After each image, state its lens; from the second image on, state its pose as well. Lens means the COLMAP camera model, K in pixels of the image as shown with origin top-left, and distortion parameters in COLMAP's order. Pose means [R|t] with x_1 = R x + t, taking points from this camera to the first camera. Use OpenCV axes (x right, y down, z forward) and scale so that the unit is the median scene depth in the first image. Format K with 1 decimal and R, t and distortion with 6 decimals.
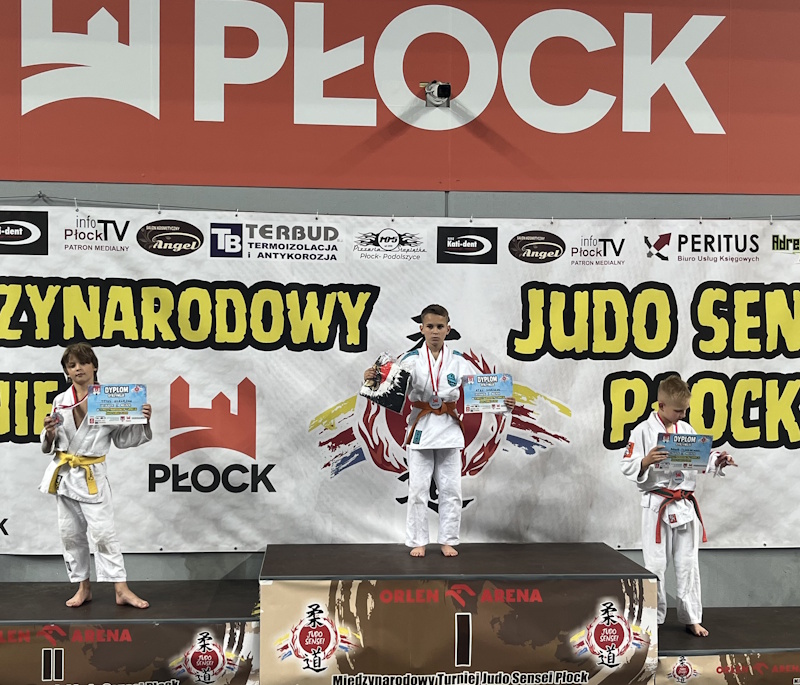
lens RADIAL K [[1092.8, 0, 396.7], [0, 1092.8, 382.7], [0, 0, 1]] dist [0.148392, -0.457162]
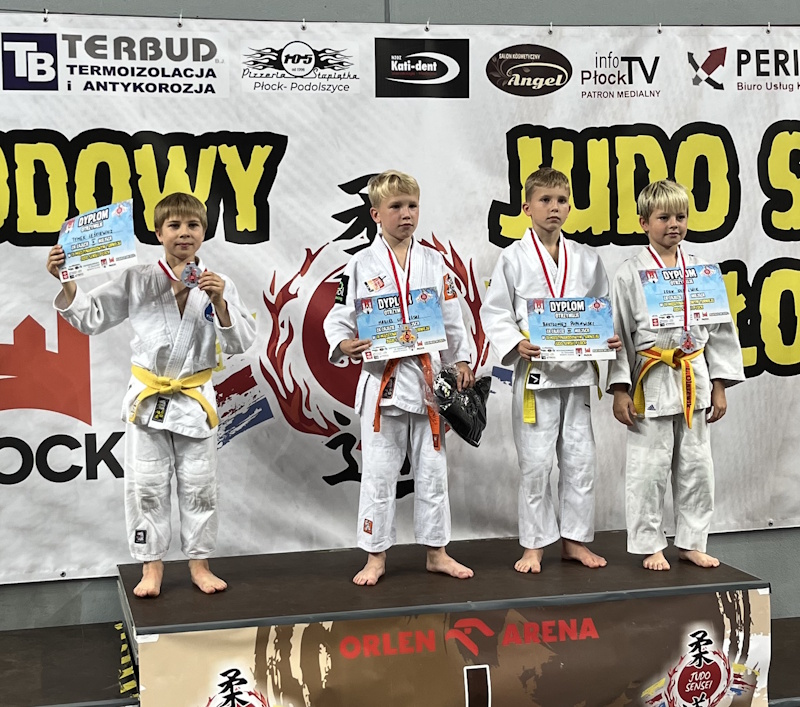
lens RADIAL K [[1466.6, 0, 383.0], [0, 1466.6, 305.5], [0, 0, 1]] dist [0.125948, -0.365950]
pose [[0.987486, -0.033451, 0.154119, -0.092811], [0.032019, 0.999418, 0.011766, -0.000333], [-0.154423, -0.006684, 0.987982, 0.173616]]
